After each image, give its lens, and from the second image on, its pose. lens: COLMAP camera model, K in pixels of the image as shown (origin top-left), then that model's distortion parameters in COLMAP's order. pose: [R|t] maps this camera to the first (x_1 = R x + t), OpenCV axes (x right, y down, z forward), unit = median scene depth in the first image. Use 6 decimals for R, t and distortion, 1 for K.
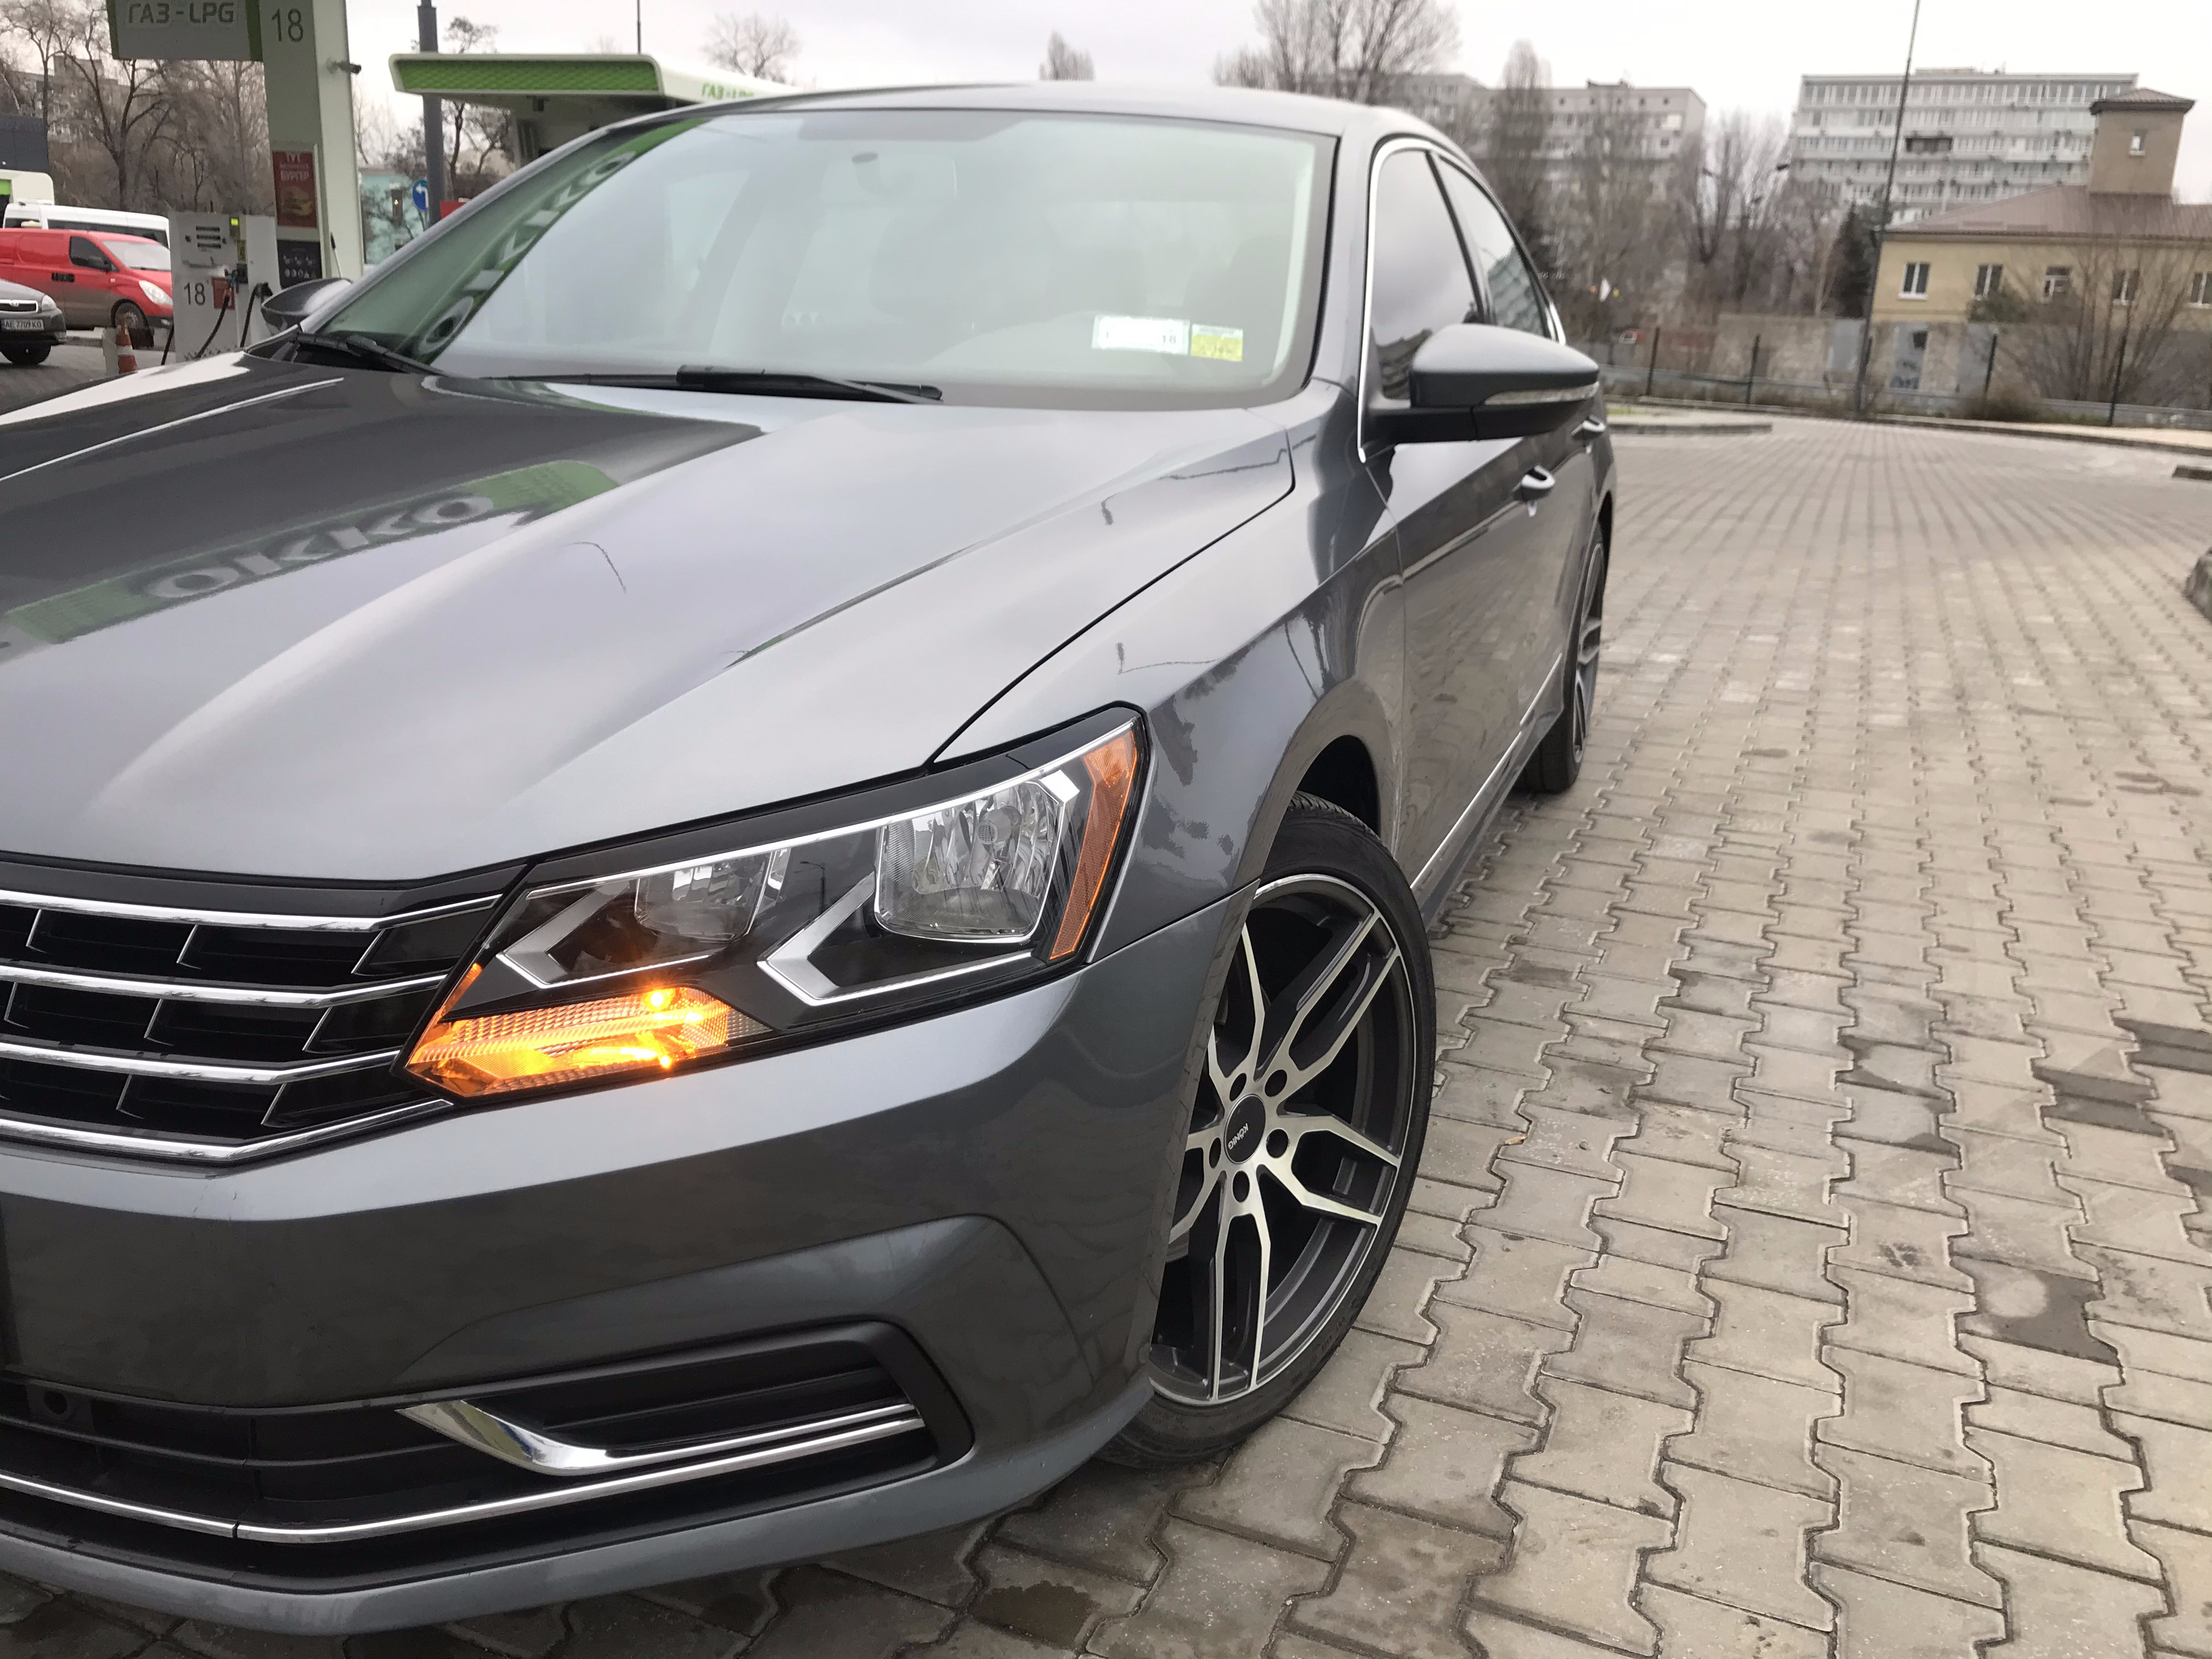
lens RADIAL K [[1826.0, 0, 1101.4], [0, 1826.0, 803.5], [0, 0, 1]] dist [0.035014, -0.035513]
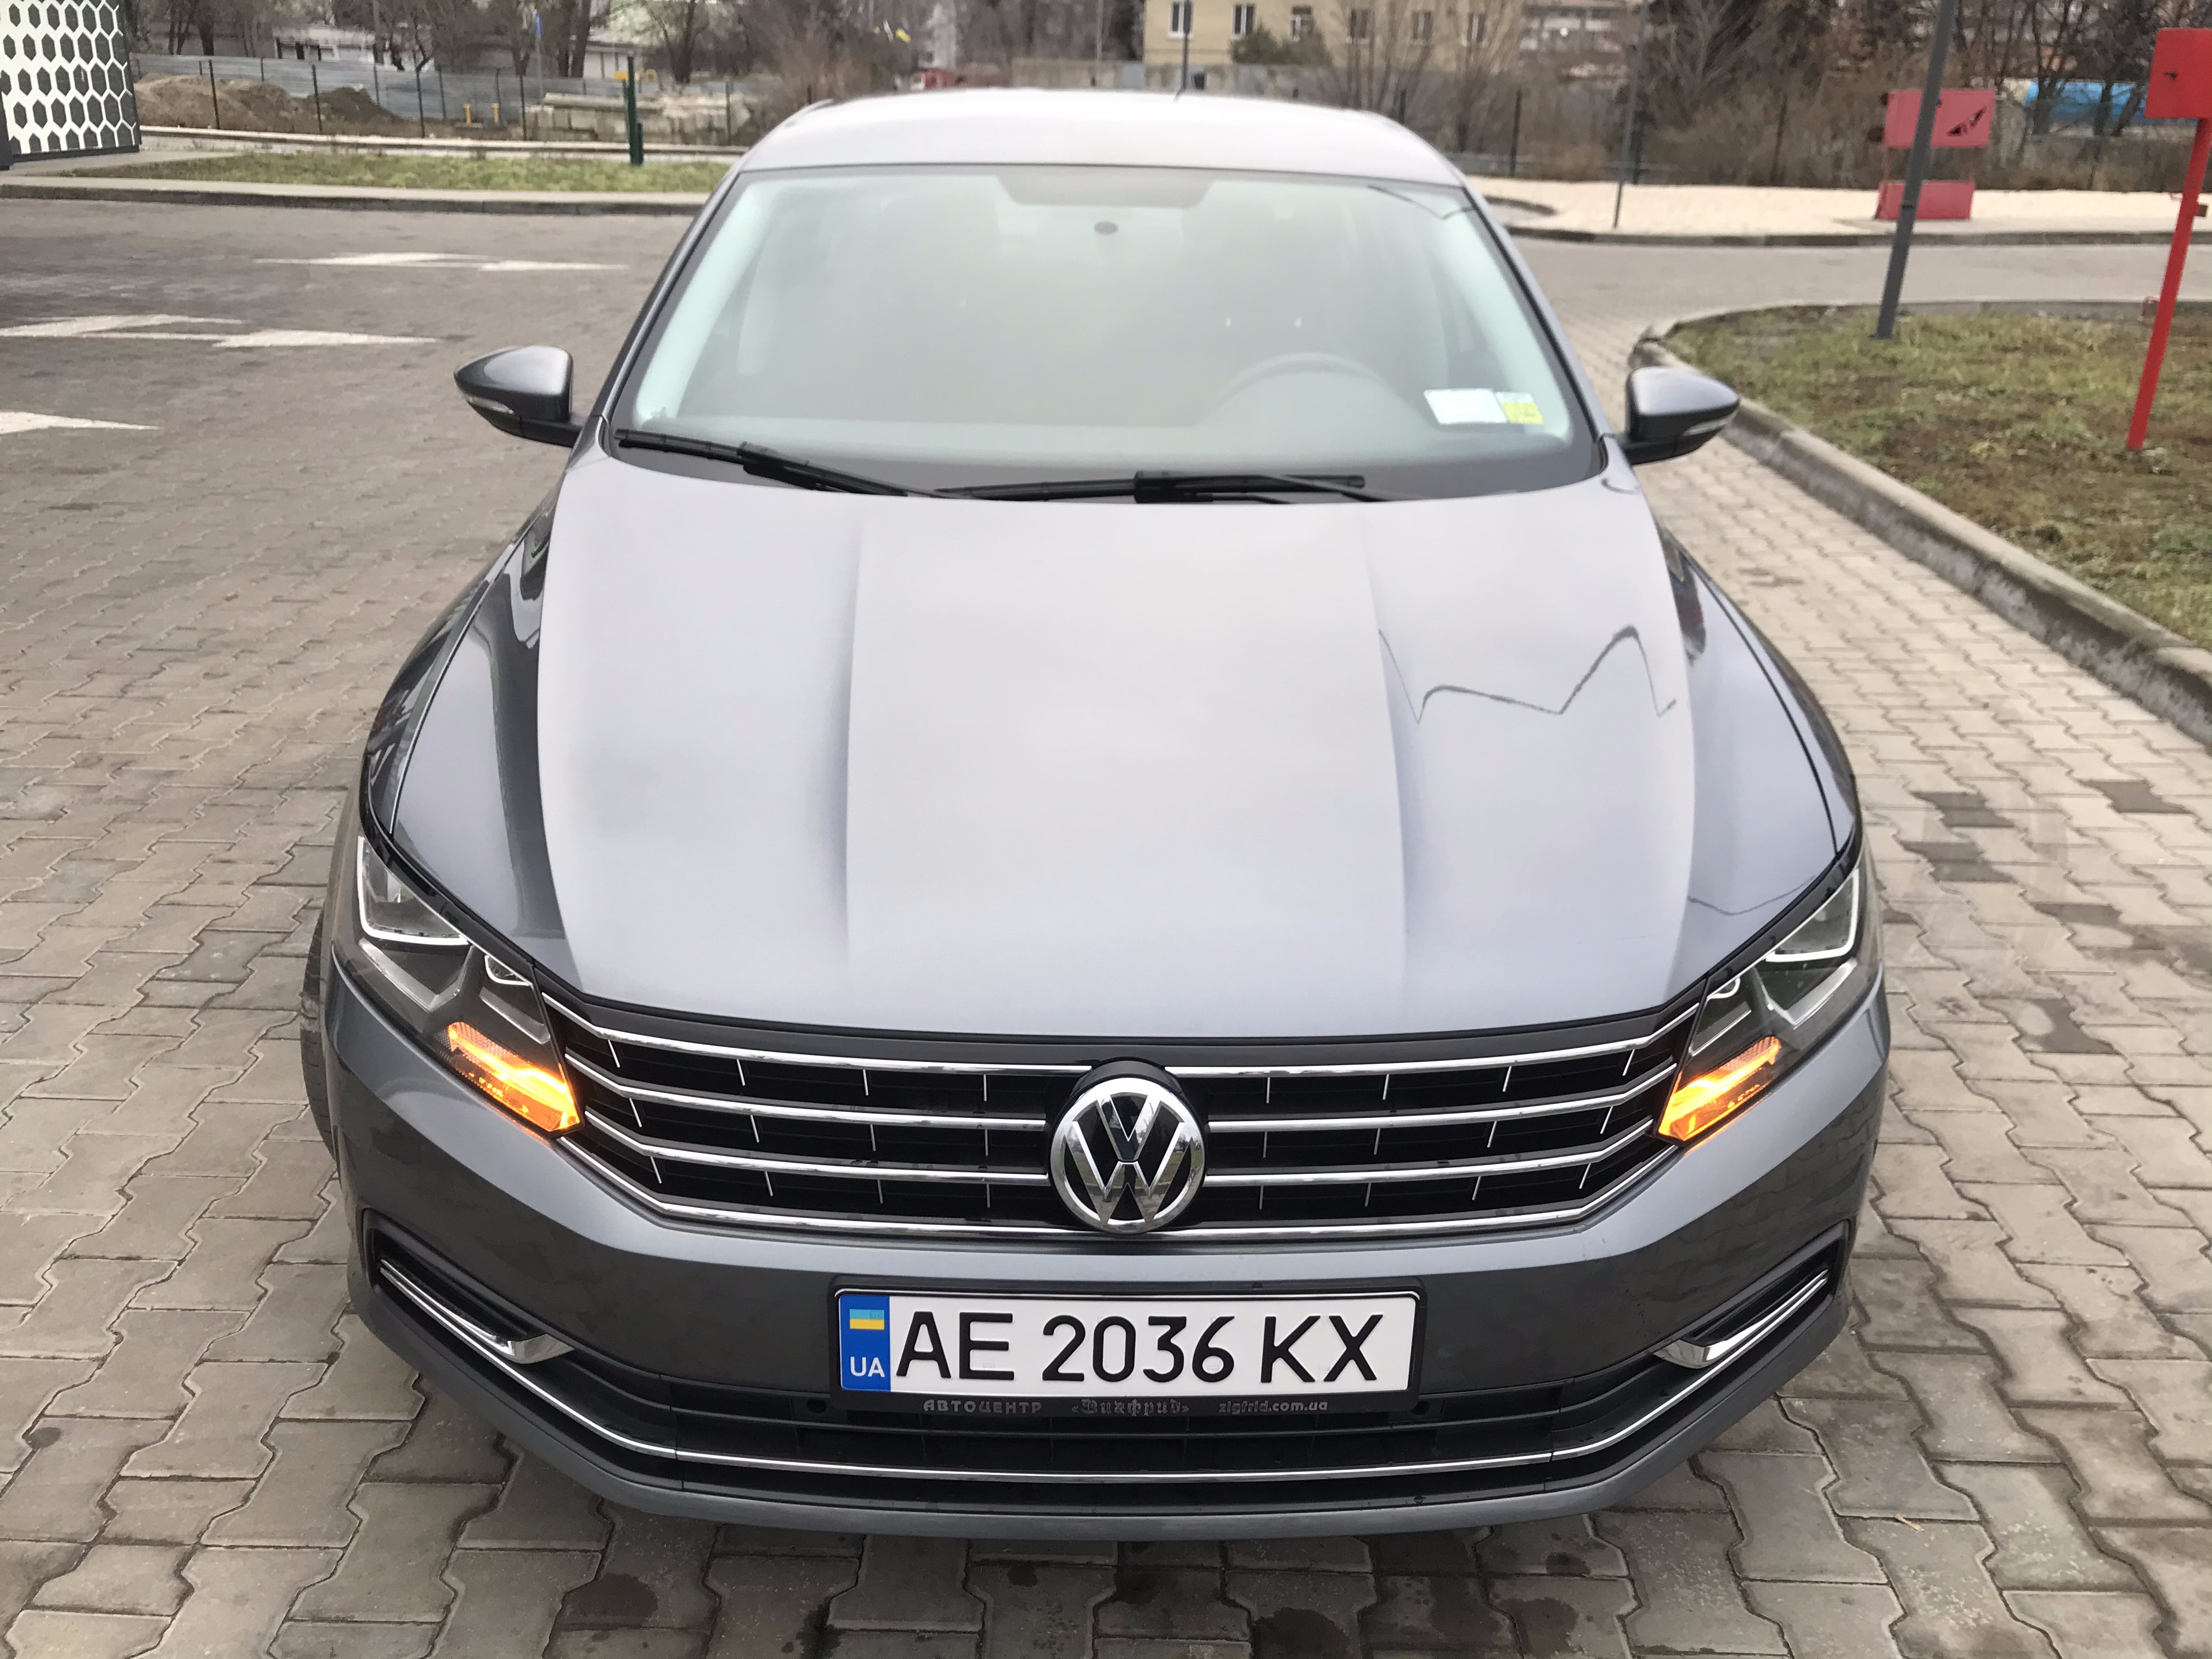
lens RADIAL K [[1826.0, 0, 1111.0], [0, 1826.0, 812.1], [0, 0, 1]] dist [0.035014, -0.035513]
pose [[0.930048, -0.154683, 0.333291, -0.664609], [0.109770, 0.982615, 0.149726, -0.200919], [-0.350657, -0.102667, 0.930859, -0.098570]]
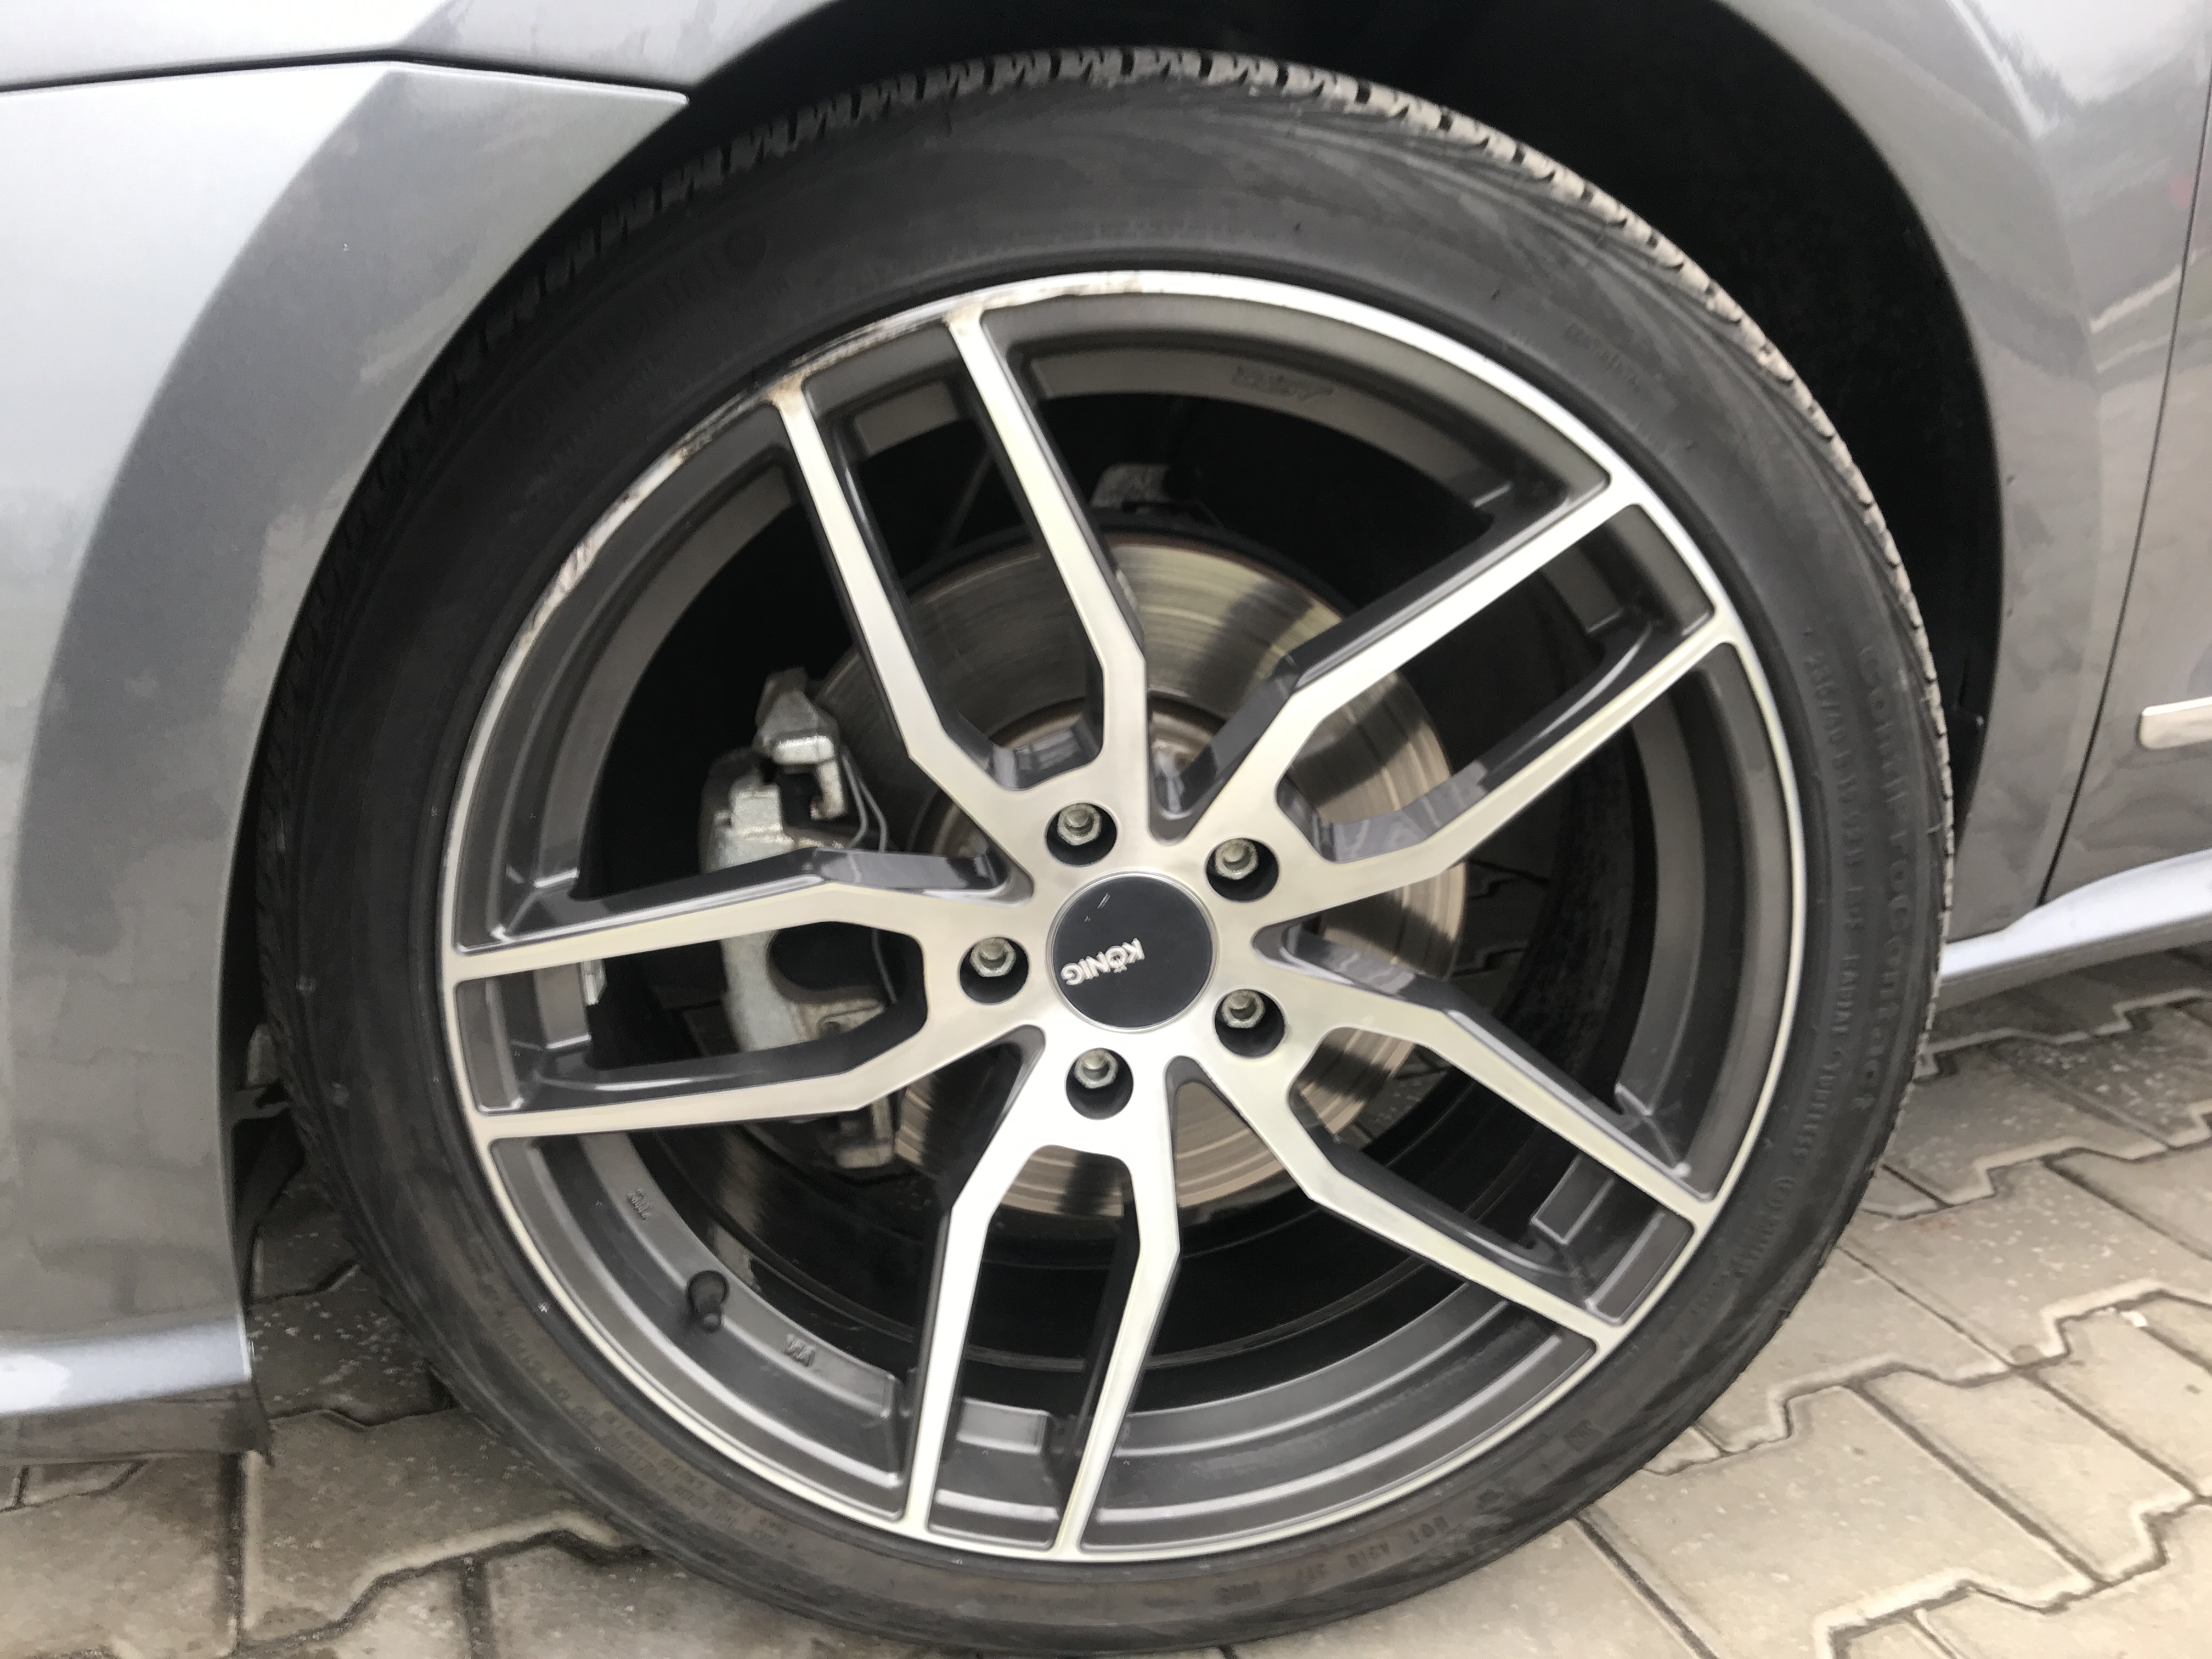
lens RADIAL K [[1826.0, 0, 1106.8], [0, 1826.0, 816.8], [0, 0, 1]] dist [0.035014, -0.035513]
pose [[0.712422, 0.207765, -0.670290, 0.283386], [-0.175074, 0.977586, 0.116937, 0.083734], [0.679562, 0.034042, 0.732828, 0.574946]]
